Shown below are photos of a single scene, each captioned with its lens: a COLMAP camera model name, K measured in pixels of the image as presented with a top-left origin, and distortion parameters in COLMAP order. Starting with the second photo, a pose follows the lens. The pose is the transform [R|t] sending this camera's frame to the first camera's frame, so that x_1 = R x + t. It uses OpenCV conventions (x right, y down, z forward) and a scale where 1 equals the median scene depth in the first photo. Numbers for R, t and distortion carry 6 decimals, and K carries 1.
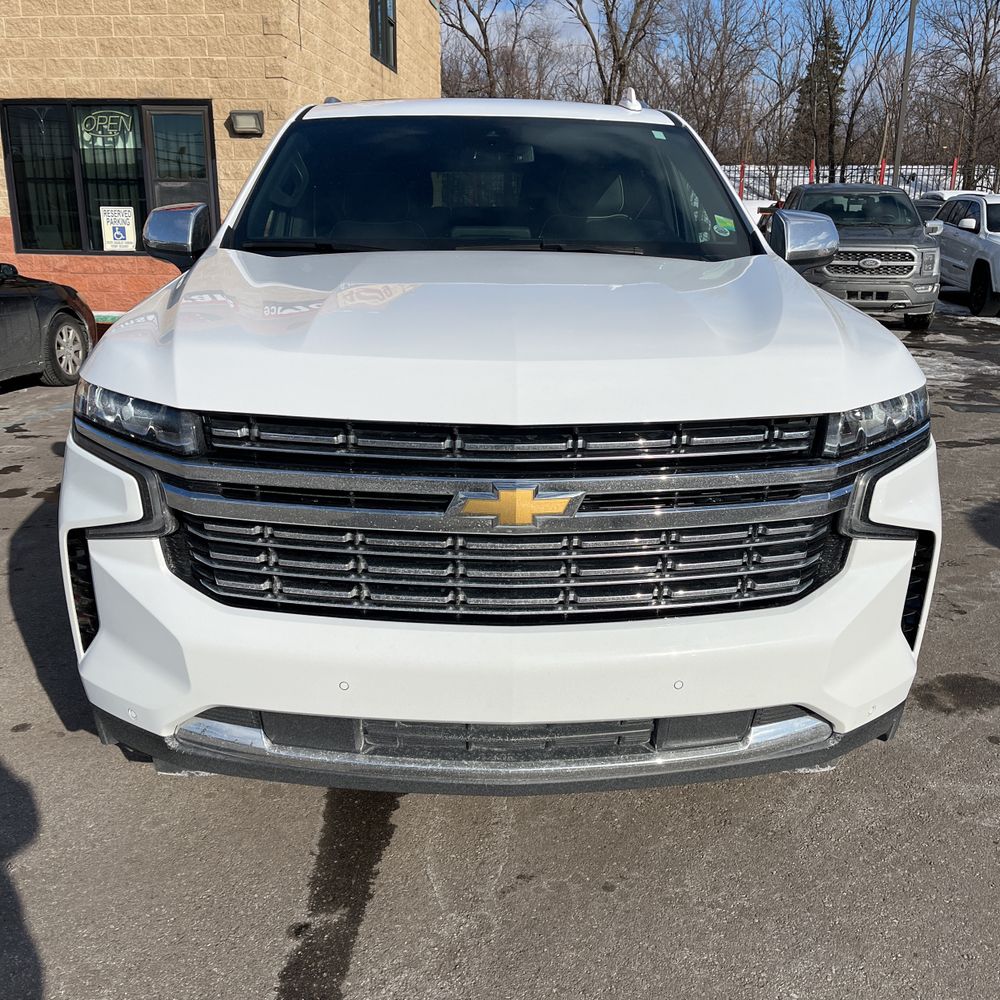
lens RADIAL K [[980.0, 0, 502.4], [0, 980.0, 484.1], [0, 0, 1]] dist [0.101975, -0.138413]
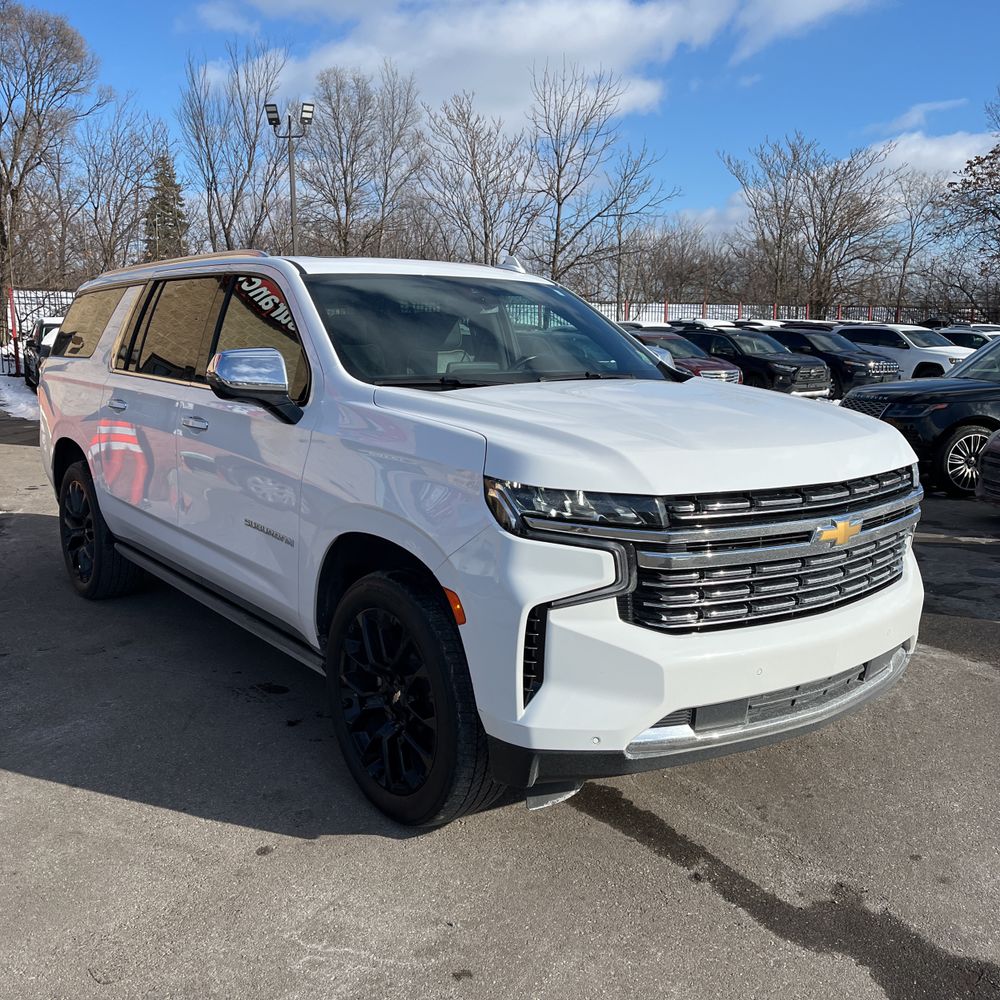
lens RADIAL K [[992.0, 0, 497.6], [0, 992.0, 482.4], [0, 0, 1]] dist [0.015980, 0.019470]
pose [[0.817774, -0.089371, 0.568558, -0.202941], [0.157960, 0.984788, -0.072401, -0.004240], [-0.553438, 0.149017, 0.819451, -0.006131]]
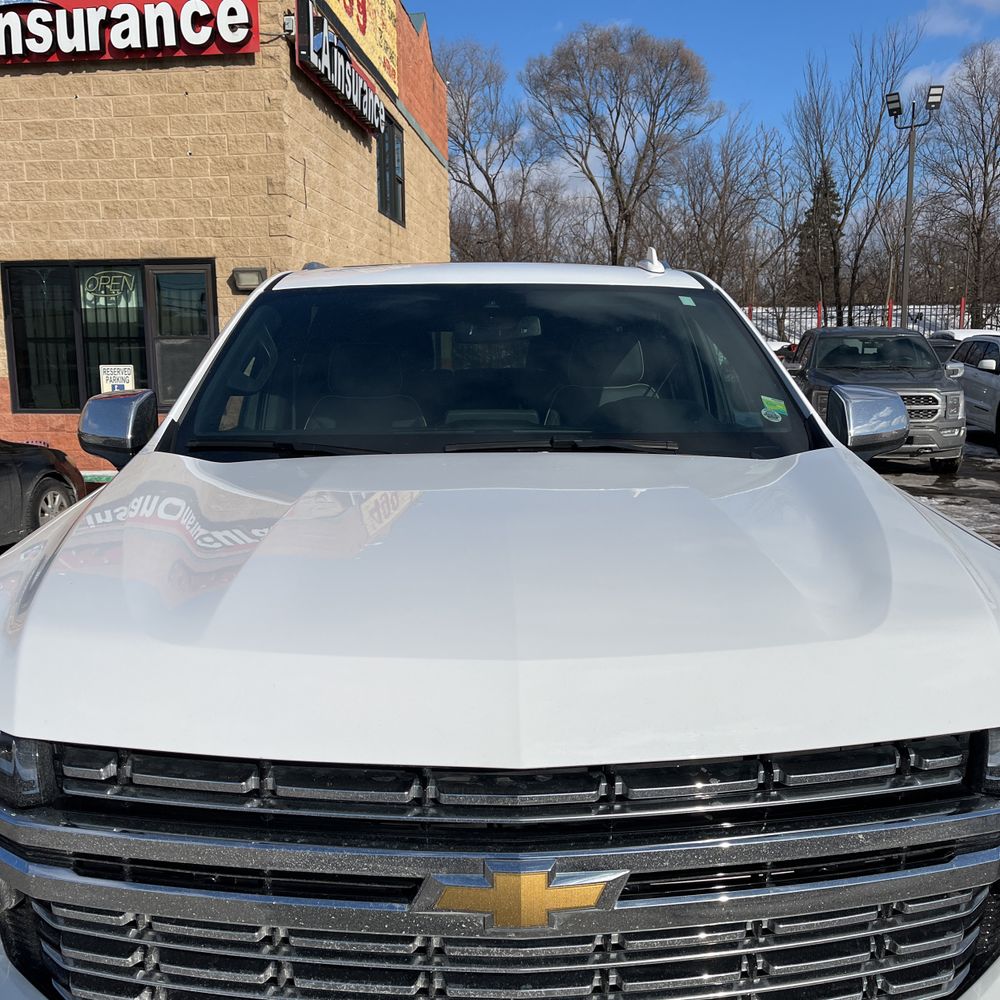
lens RADIAL K [[995.0, 0, 500.0], [0, 995.0, 500.0], [0, 0, 1]] dist [0.051447, -0.058282]
pose [[0.999790, -0.014212, -0.014766, 0.002019], [0.012300, 0.992409, -0.122367, -0.022709], [0.016393, 0.122160, 0.992375, 0.047698]]
